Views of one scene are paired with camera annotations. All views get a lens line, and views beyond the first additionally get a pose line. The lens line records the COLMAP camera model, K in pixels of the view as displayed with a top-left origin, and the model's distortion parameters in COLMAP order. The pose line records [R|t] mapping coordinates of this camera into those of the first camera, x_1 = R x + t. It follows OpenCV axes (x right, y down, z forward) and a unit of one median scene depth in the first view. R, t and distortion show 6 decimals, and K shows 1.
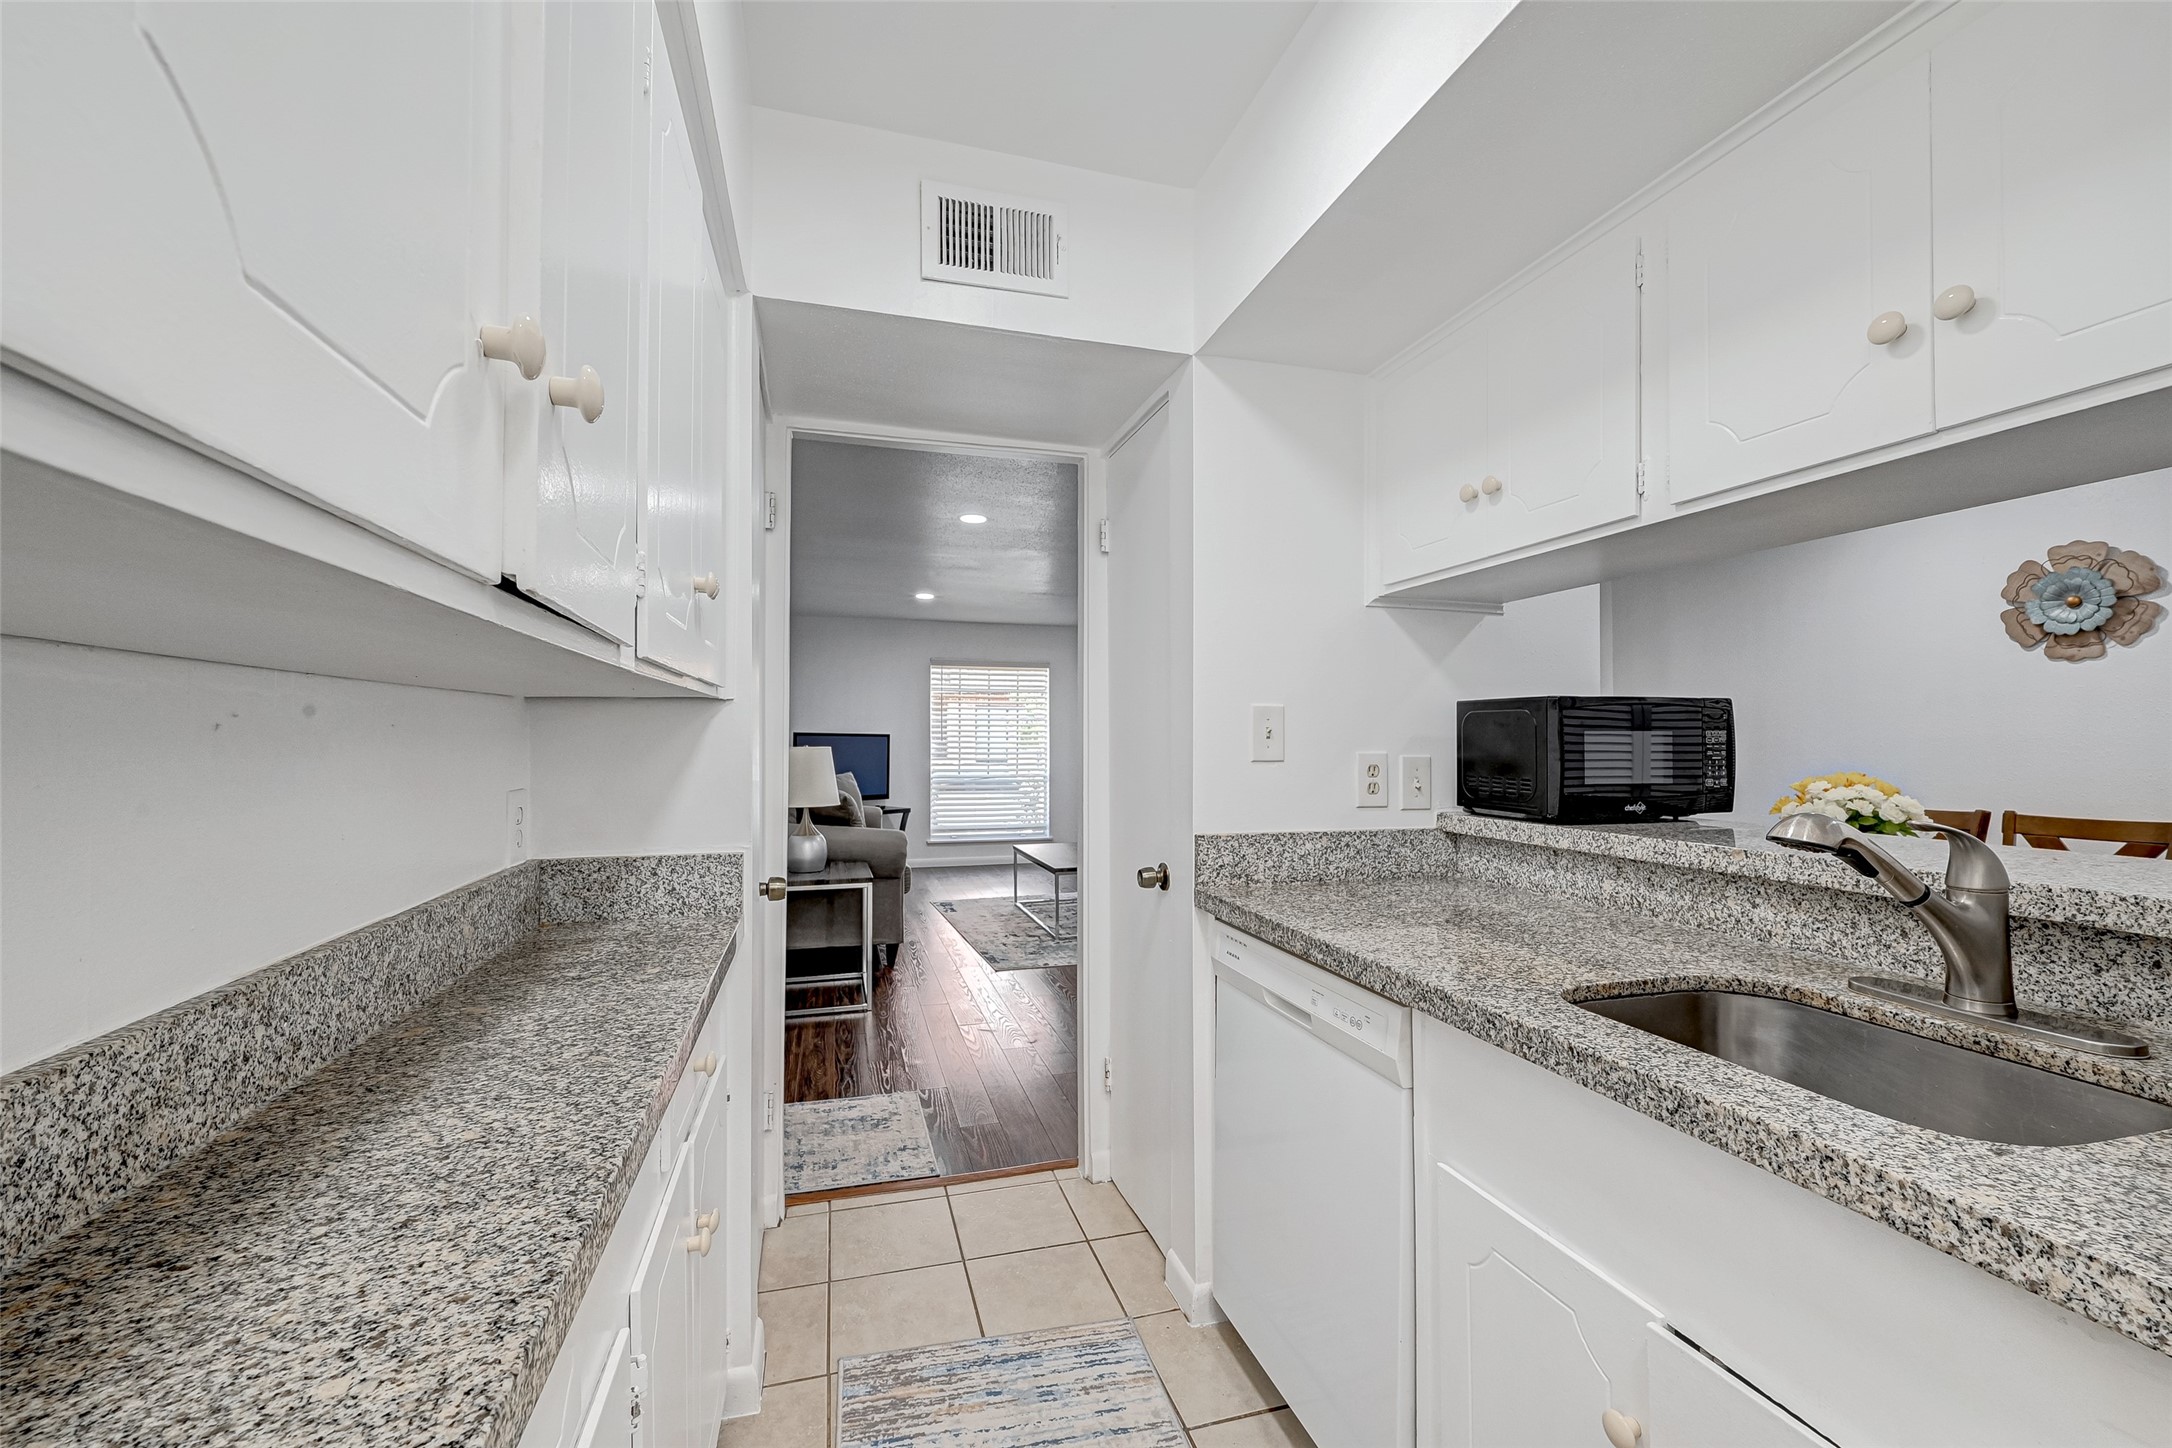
lens RADIAL K [[871.9, 0, 1037.6], [0, 871.9, 732.6], [0, 0, 1]] dist [-0.001827, 0.000631]
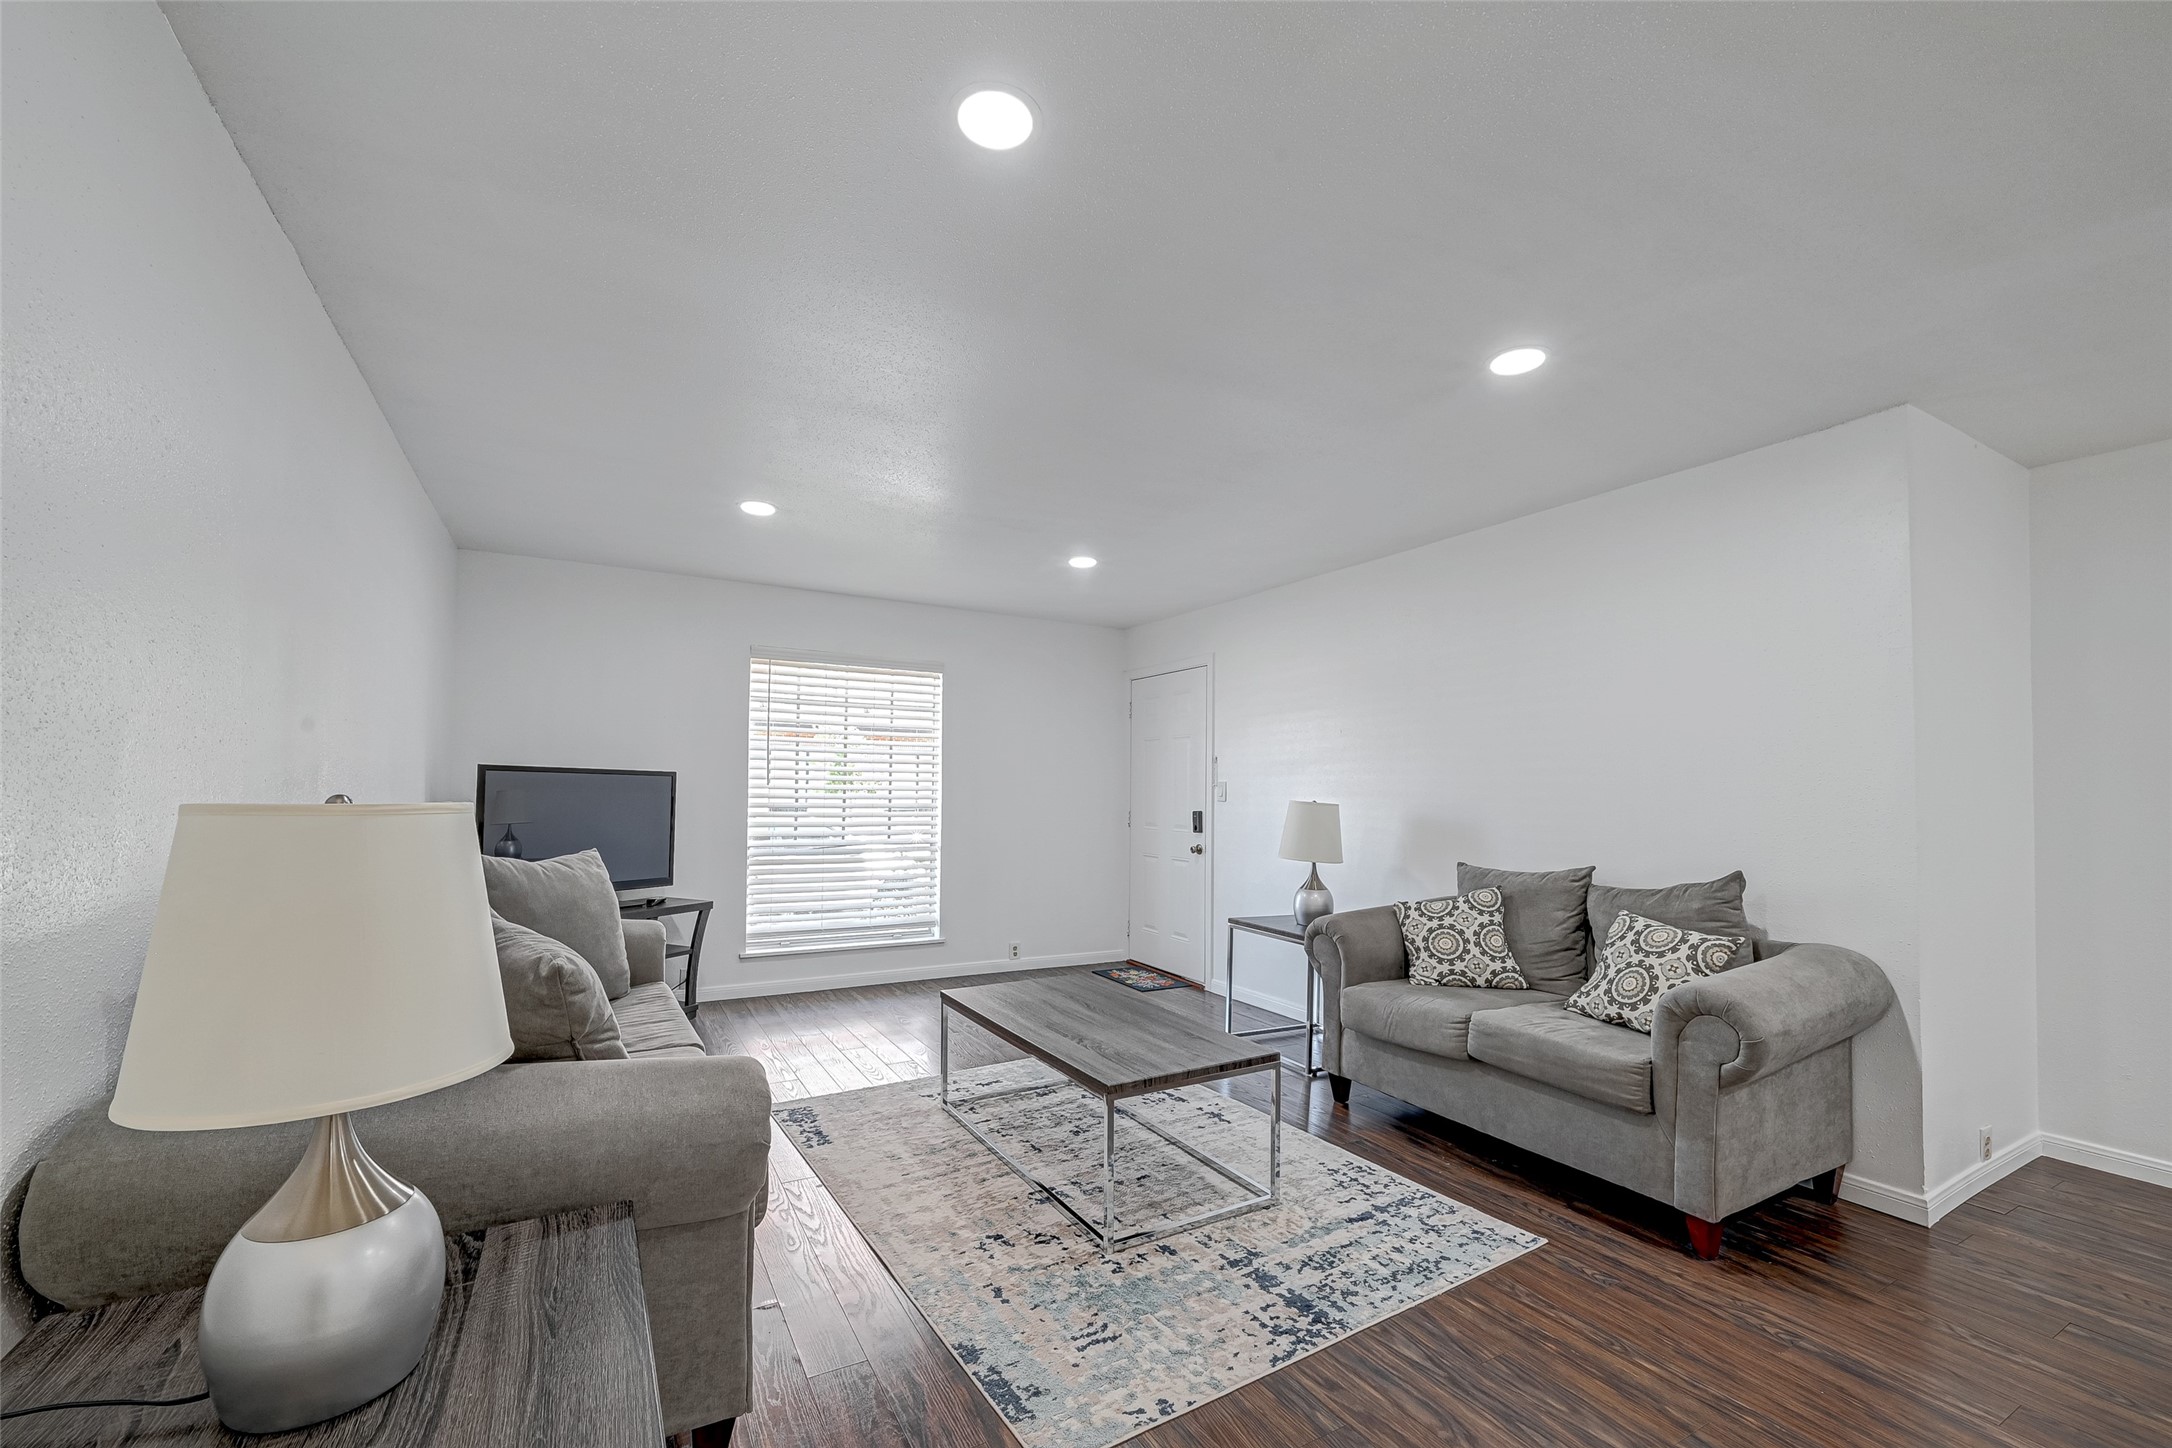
lens RADIAL K [[871.9, 0, 1101.1], [0, 871.9, 769.6], [0, 0, 1]] dist [-0.001827, 0.000631]
pose [[0.954464, 0.021602, 0.297542, -0.380544], [-0.018217, 0.999734, -0.014145, 0.017477], [-0.297768, 0.008081, 0.954604, 1.930905]]
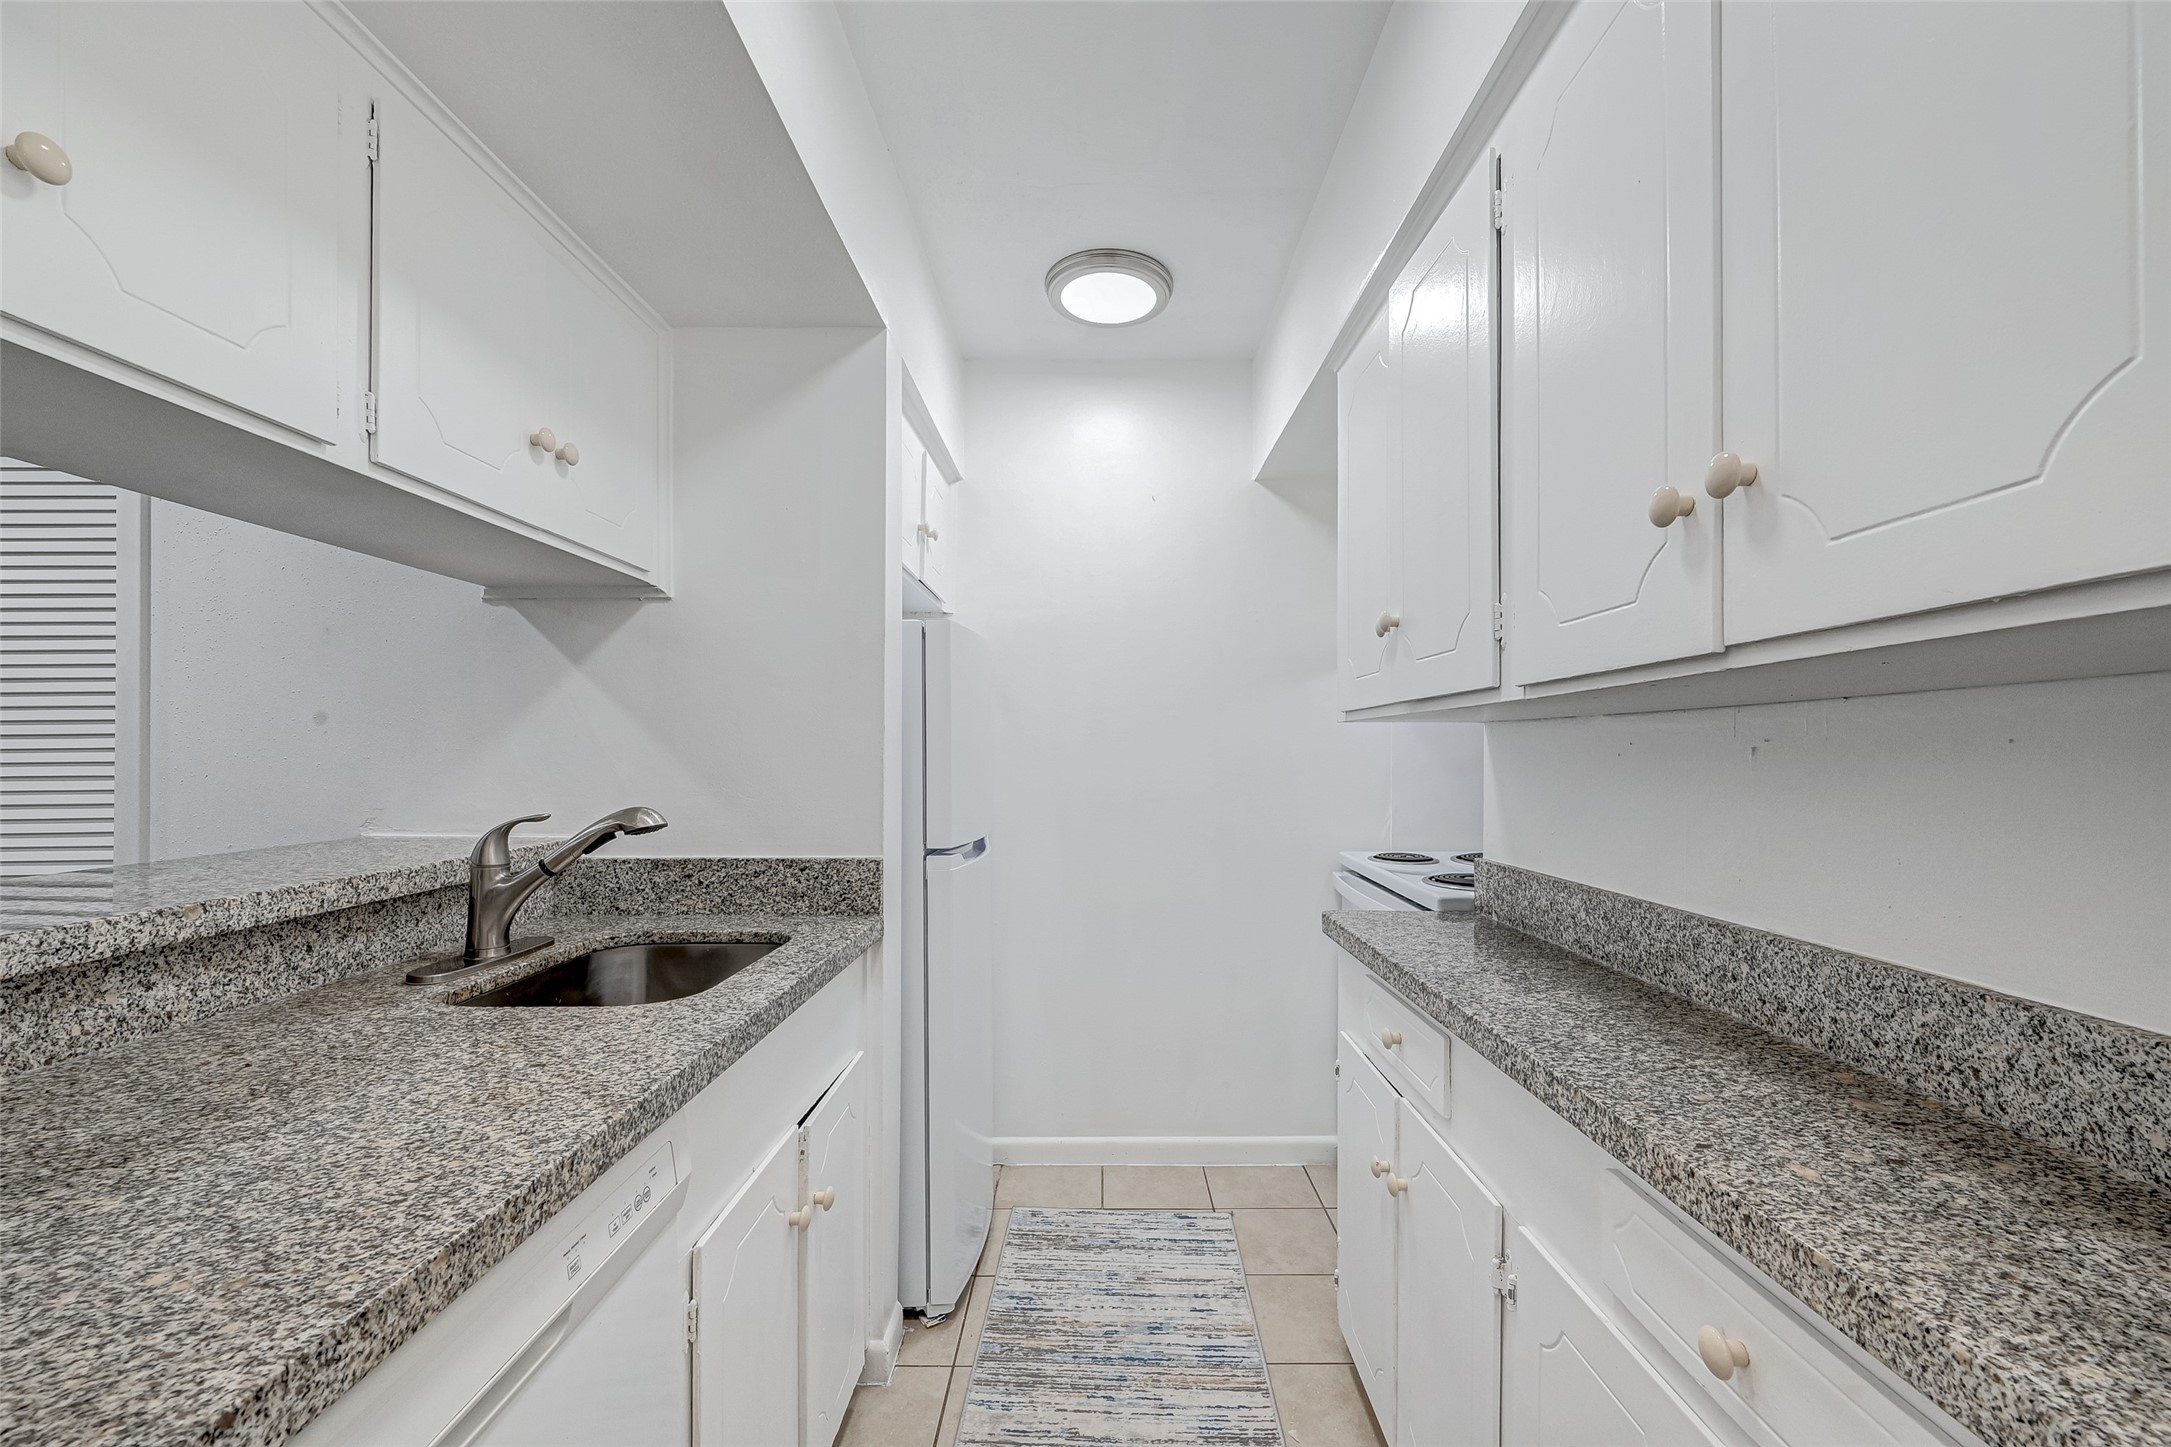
lens RADIAL K [[871.5, 0, 1104.4], [0, 871.5, 734.8], [0, 0, 1]] dist [-0.001827, 0.000631]
pose [[-0.975962, 0.000965, 0.217938, -0.089212], [-0.005154, 0.999608, -0.027508, 0.004202], [-0.217879, -0.027970, -0.975575, 1.251774]]
